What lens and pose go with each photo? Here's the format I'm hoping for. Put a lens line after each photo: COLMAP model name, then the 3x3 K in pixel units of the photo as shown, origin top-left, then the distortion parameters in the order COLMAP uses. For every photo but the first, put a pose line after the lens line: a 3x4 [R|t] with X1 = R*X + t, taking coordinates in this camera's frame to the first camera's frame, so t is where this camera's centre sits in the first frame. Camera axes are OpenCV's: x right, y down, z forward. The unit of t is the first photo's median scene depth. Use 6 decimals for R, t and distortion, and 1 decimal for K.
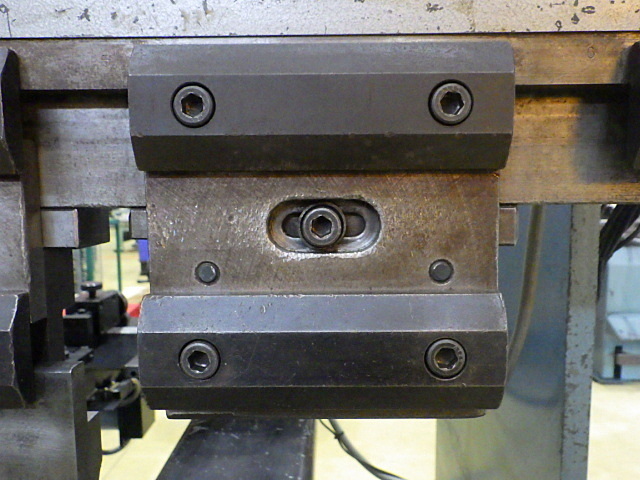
lens RADIAL K [[529.0, 0, 320.0], [0, 529.0, 240.0], [0, 0, 1]] dist [0.000079, 0.006946]
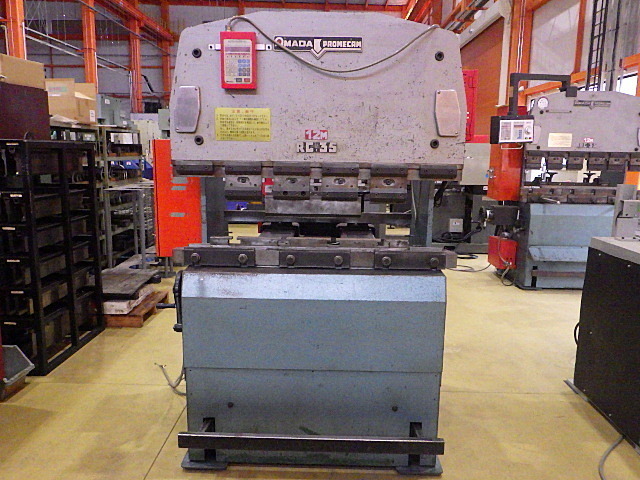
lens RADIAL K [[529.0, 0, 320.0], [0, 529.0, 240.0], [0, 0, 1]] dist [0.000079, 0.006946]
pose [[0.999693, 0.024369, -0.004554, -1.180773], [-0.023992, 0.997271, 0.069819, 0.384412], [0.006243, -0.069689, 0.997549, -8.744761]]
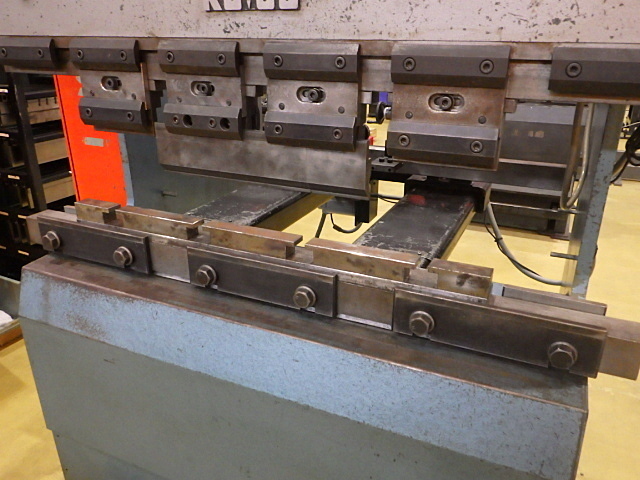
lens RADIAL K [[529.0, 0, 320.0], [0, 529.0, 240.0], [0, 0, 1]] dist [0.000079, 0.006946]
pose [[0.913318, 0.162260, -0.373527, 0.638015], [-0.051857, 0.956069, 0.288519, -0.115294], [0.403933, -0.244139, 0.881609, -2.315716]]
